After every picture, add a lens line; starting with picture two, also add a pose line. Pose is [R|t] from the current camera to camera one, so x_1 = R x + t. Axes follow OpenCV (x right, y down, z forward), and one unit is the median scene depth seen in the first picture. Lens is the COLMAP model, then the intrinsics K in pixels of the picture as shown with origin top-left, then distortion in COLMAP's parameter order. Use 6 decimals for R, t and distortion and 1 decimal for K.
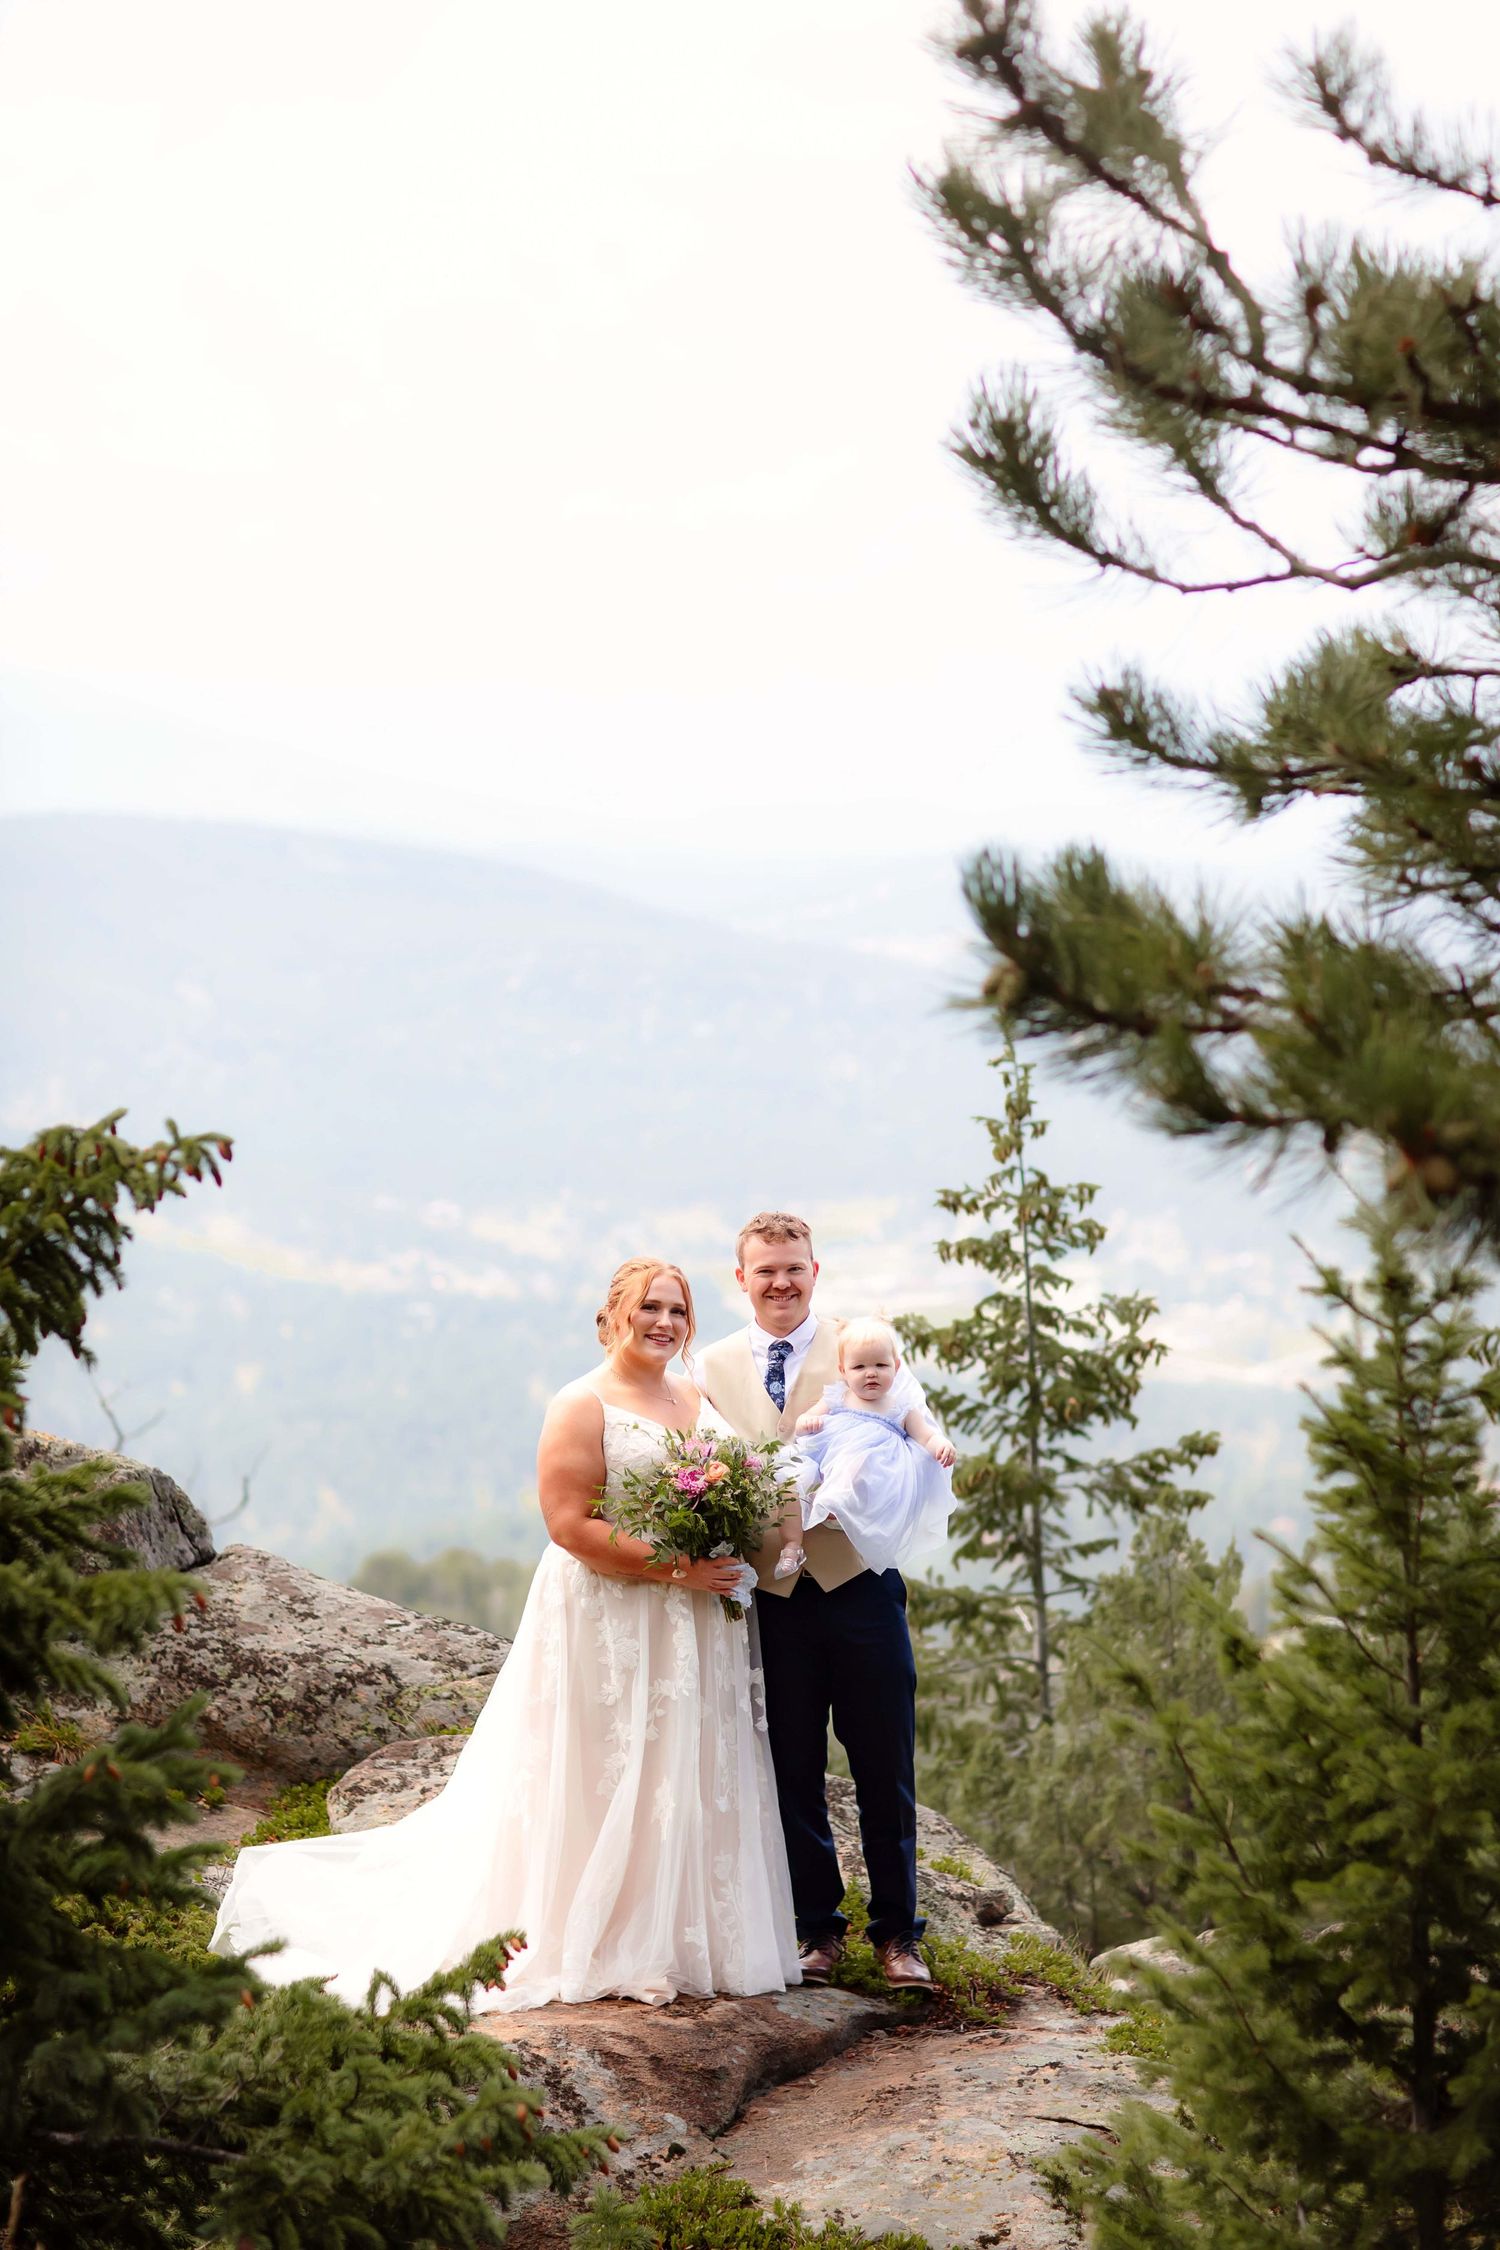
lens RADIAL K [[5490.8, 0, 750.0], [0, 5490.8, 1125.0], [0, 0, 1]] dist [-0.139871, -0.067812]
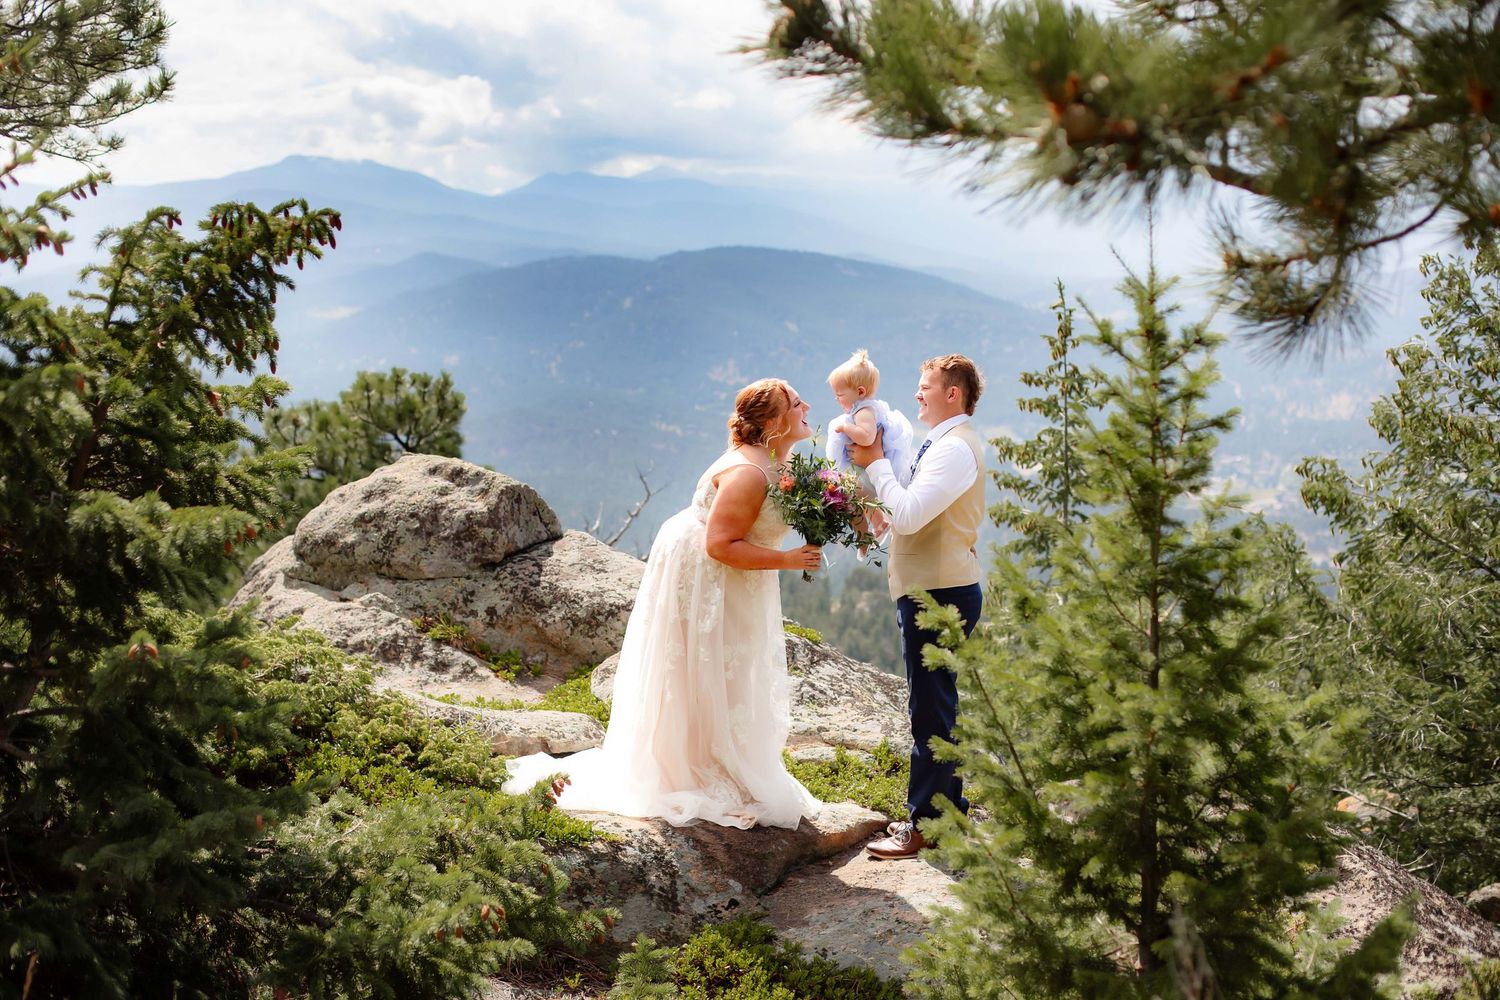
lens RADIAL K [[2326.9, 0, 750.7], [0, 2326.9, 534.3], [0, 0, 1]] dist [-0.135387, -0.036189]
pose [[0.992042, 0.046998, -0.116806, 0.041572], [-0.039544, 0.997079, 0.065338, 0.020551], [0.119536, -0.060199, 0.991003, 0.201148]]
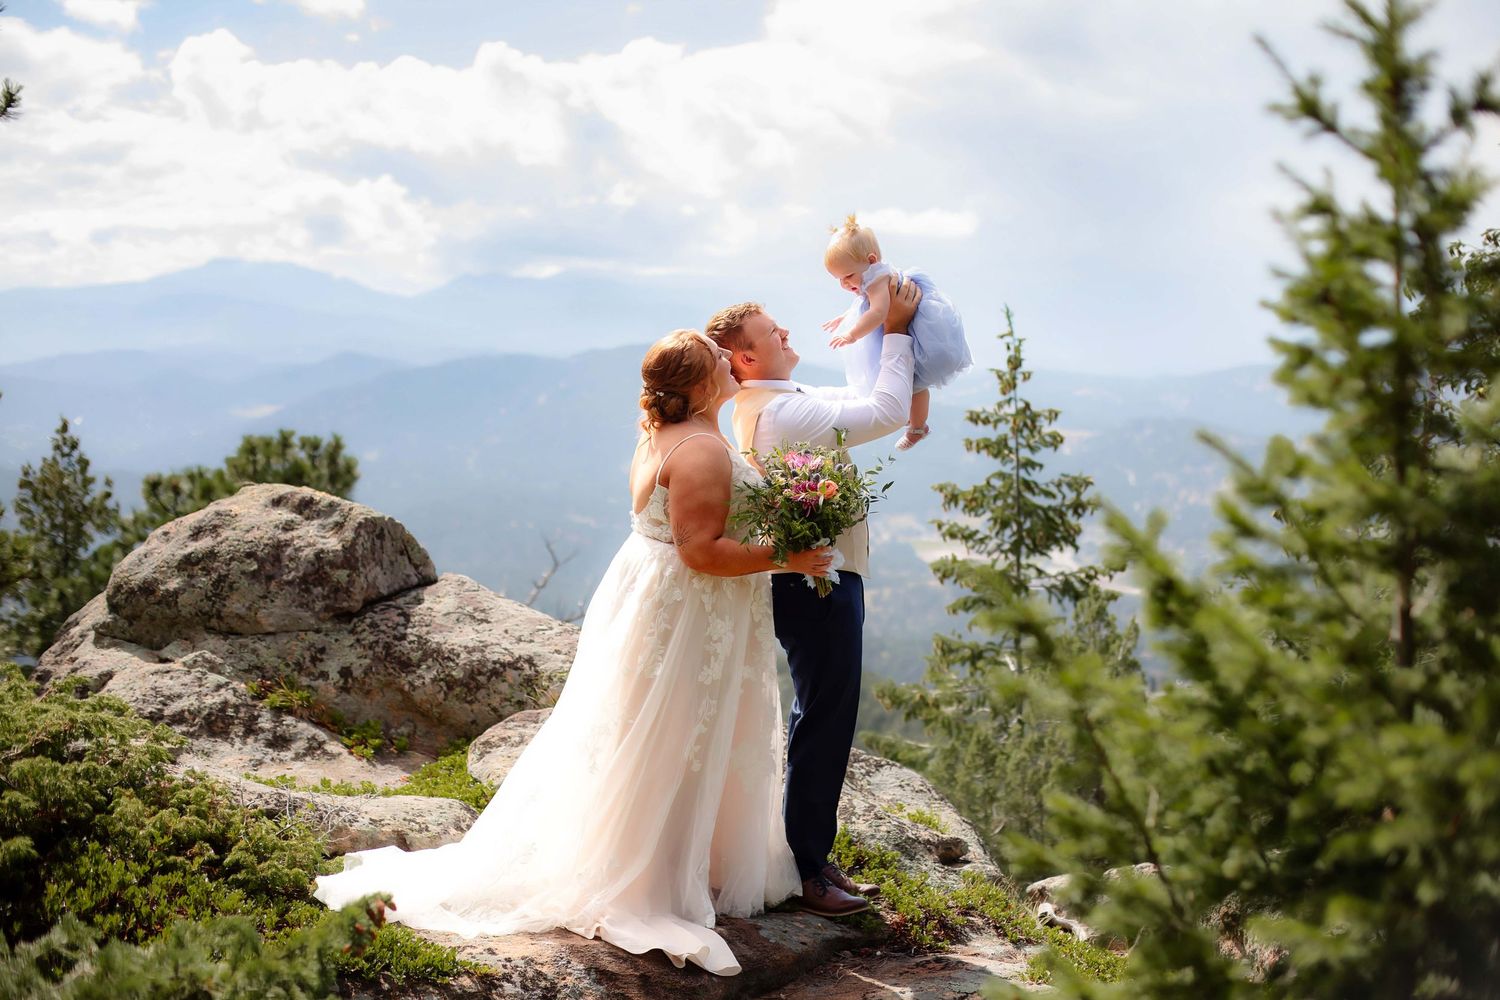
lens RADIAL K [[2245.5, 0, 750.0], [0, 2245.5, 500.0], [0, 0, 1]] dist [-0.115569, -0.019332]
pose [[0.996298, 0.030858, -0.080240, 0.026283], [-0.030194, 0.999499, 0.009478, 0.038632], [0.080492, -0.007020, 0.996730, 0.325080]]
